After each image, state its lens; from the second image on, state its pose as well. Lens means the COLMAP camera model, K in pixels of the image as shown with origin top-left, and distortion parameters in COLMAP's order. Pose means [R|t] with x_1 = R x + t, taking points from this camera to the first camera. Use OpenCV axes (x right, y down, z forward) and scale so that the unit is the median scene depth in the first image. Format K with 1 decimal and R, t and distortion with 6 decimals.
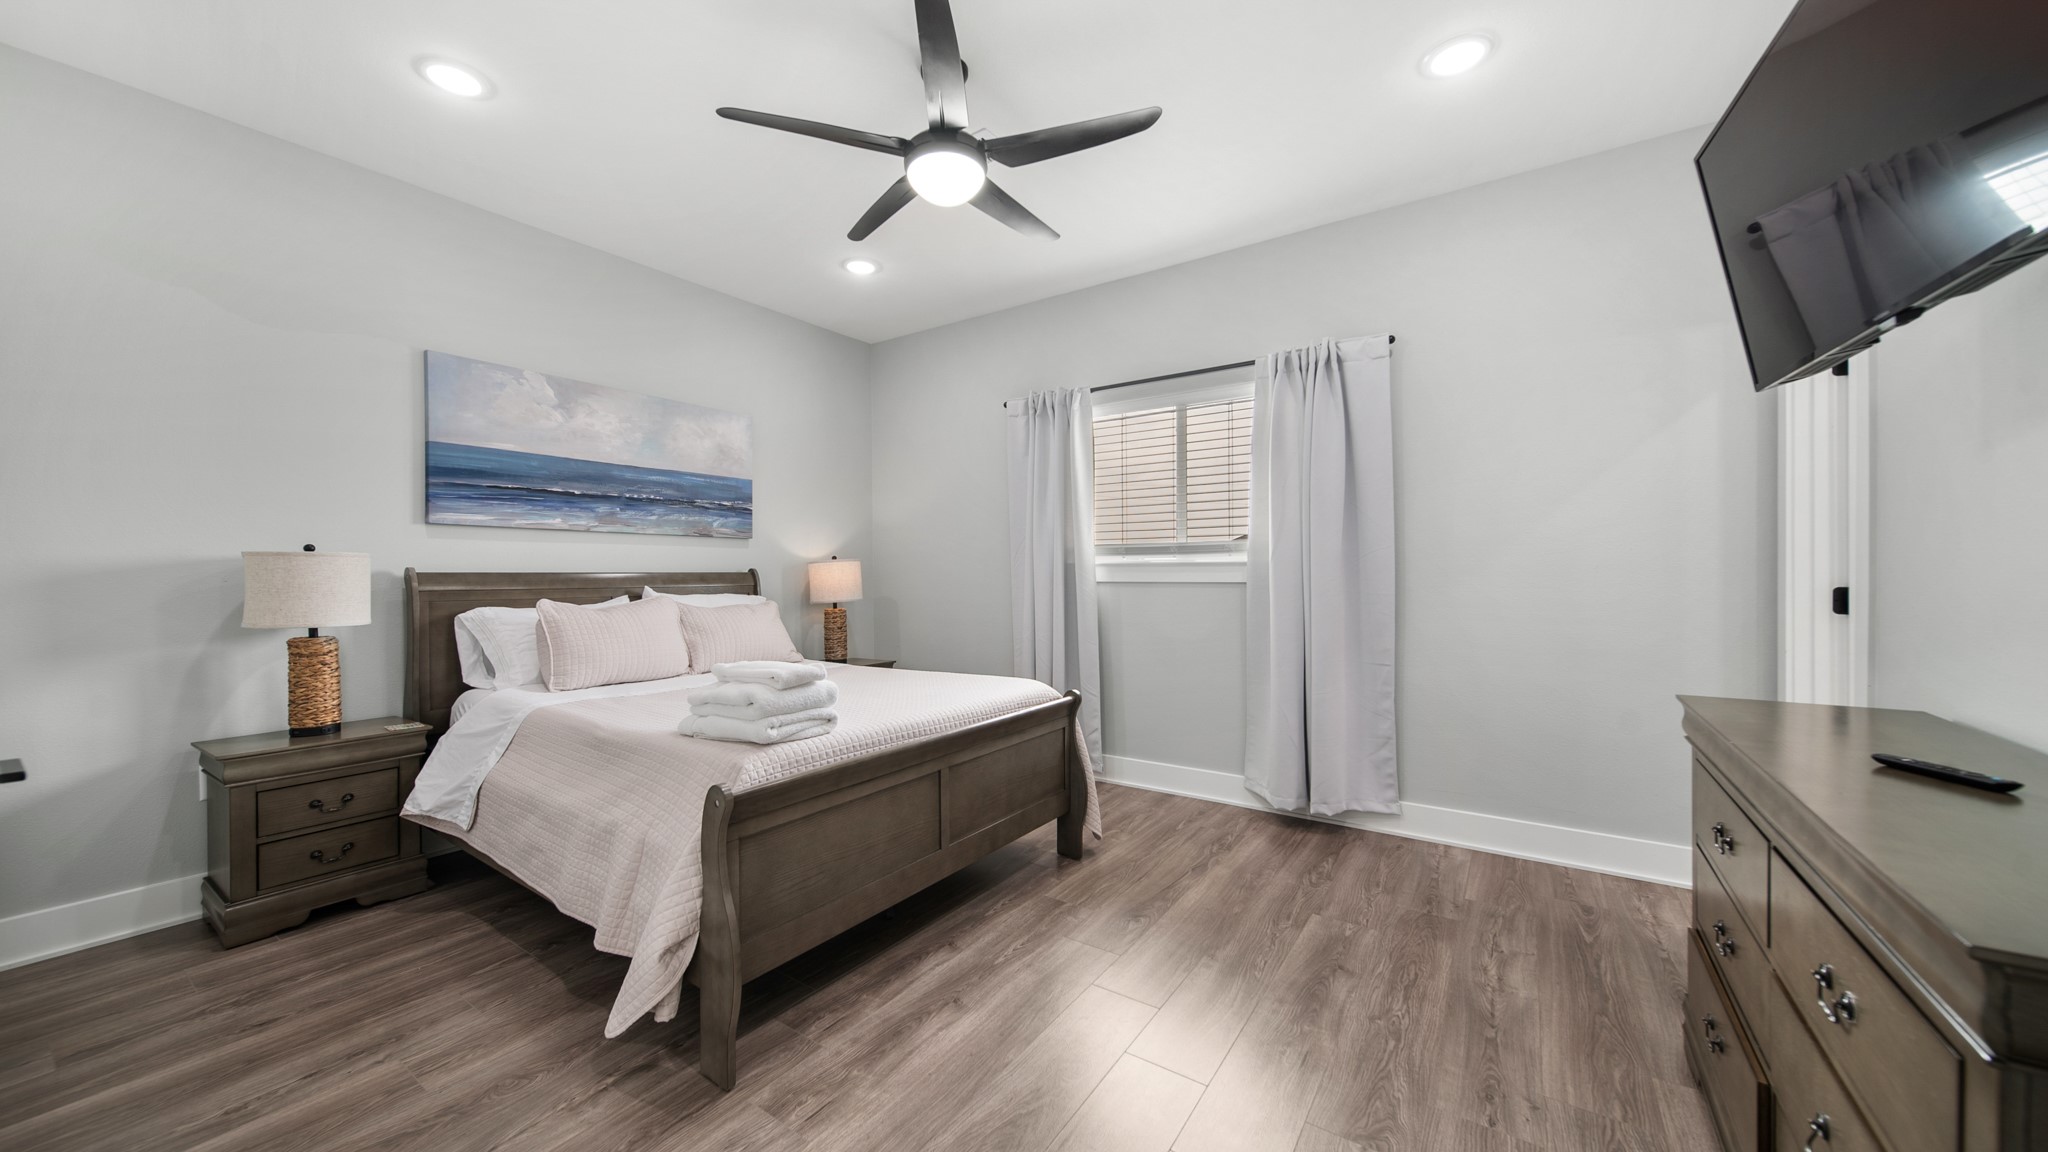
lens RADIAL K [[745.1, 0, 1017.1], [0, 745.1, 572.8], [0, 0, 1]] dist [0.014421, -0.000041]
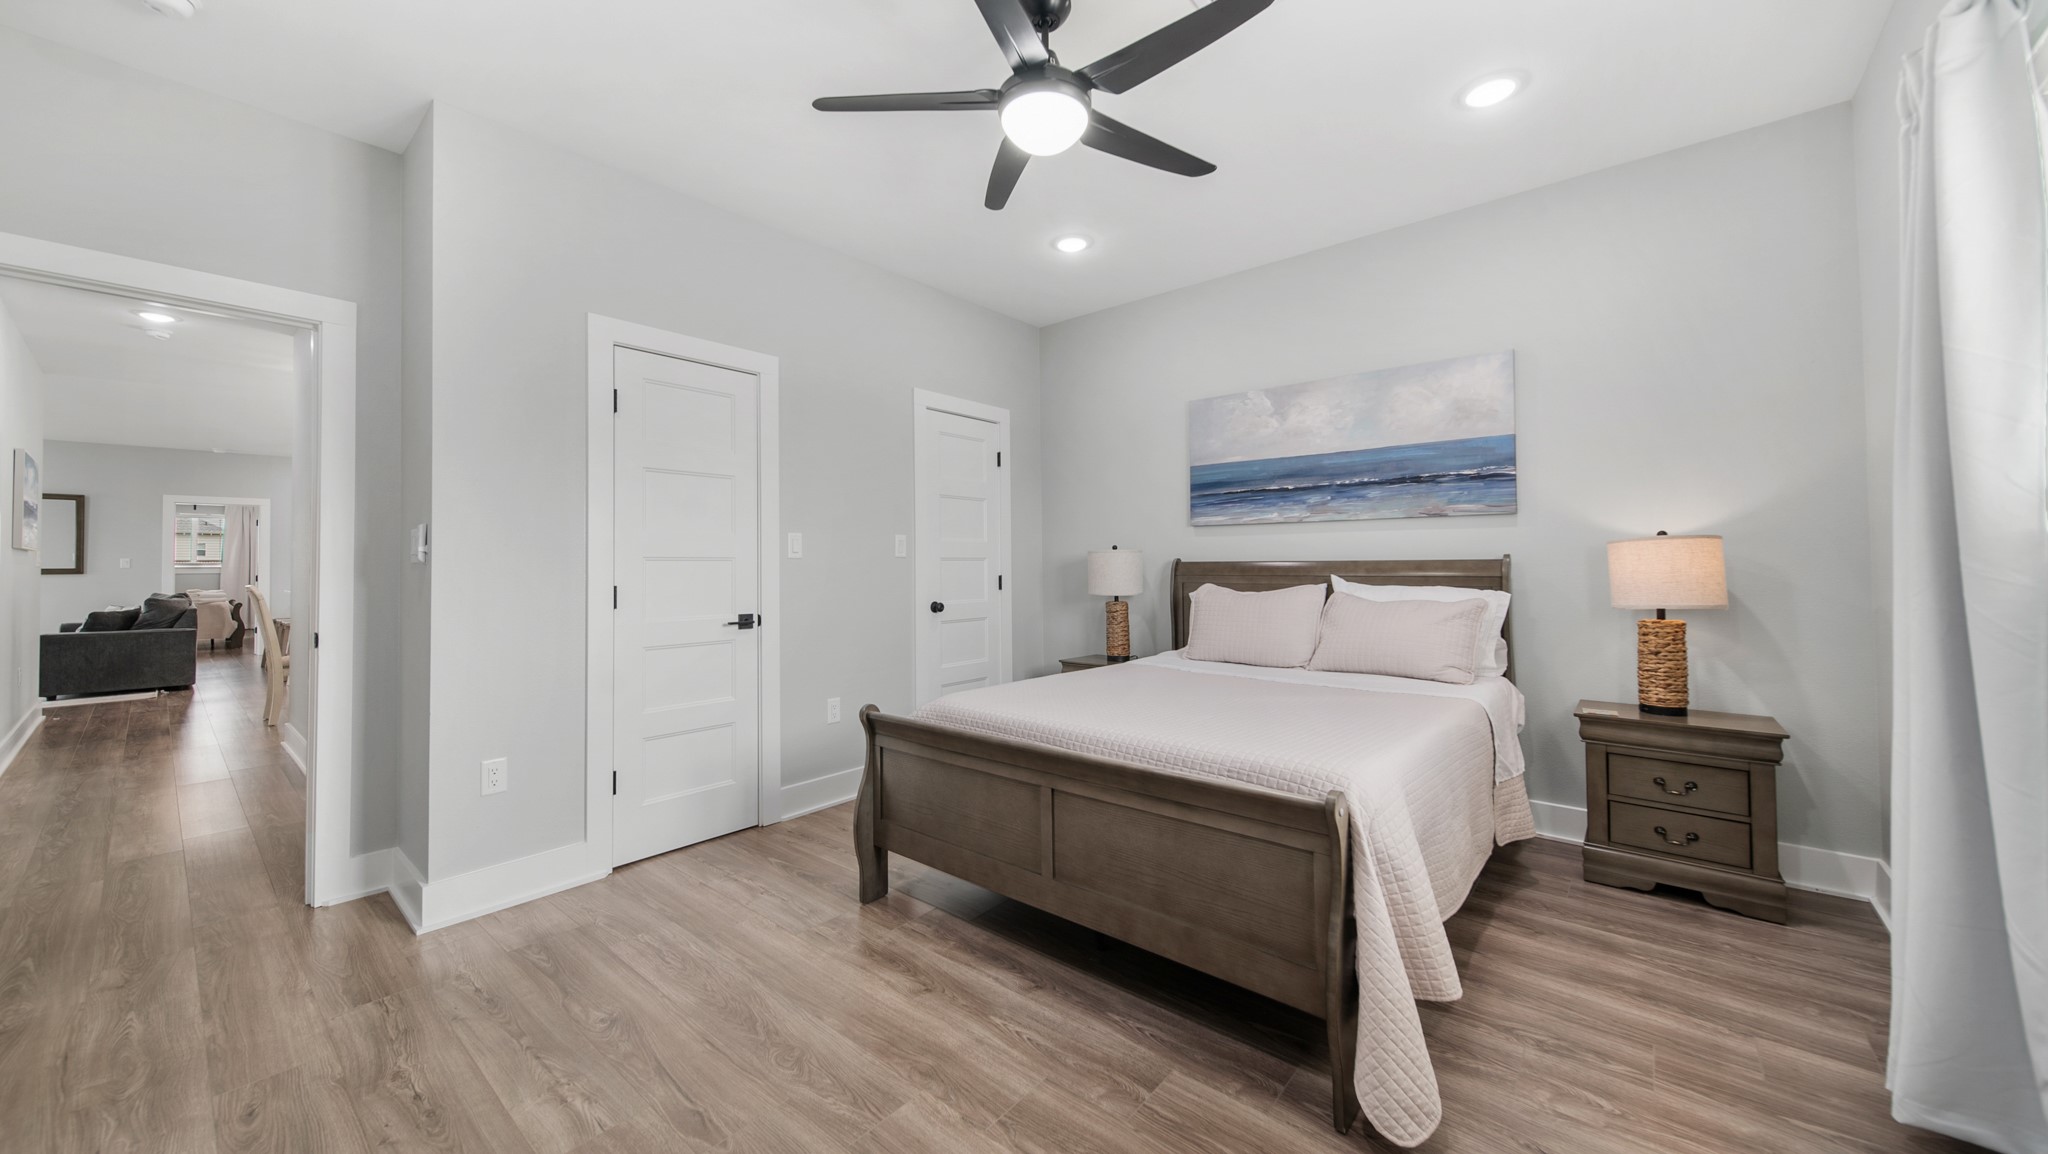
lens RADIAL K [[746.2, 0, 1016.6], [0, 746.2, 554.1], [0, 0, 1]] dist [0.005605, -0.000225]
pose [[-0.120836, -0.007366, -0.992645, 0.530032], [0.009377, 0.999919, -0.008561, -0.004735], [0.992628, -0.010343, -0.120757, 0.725488]]
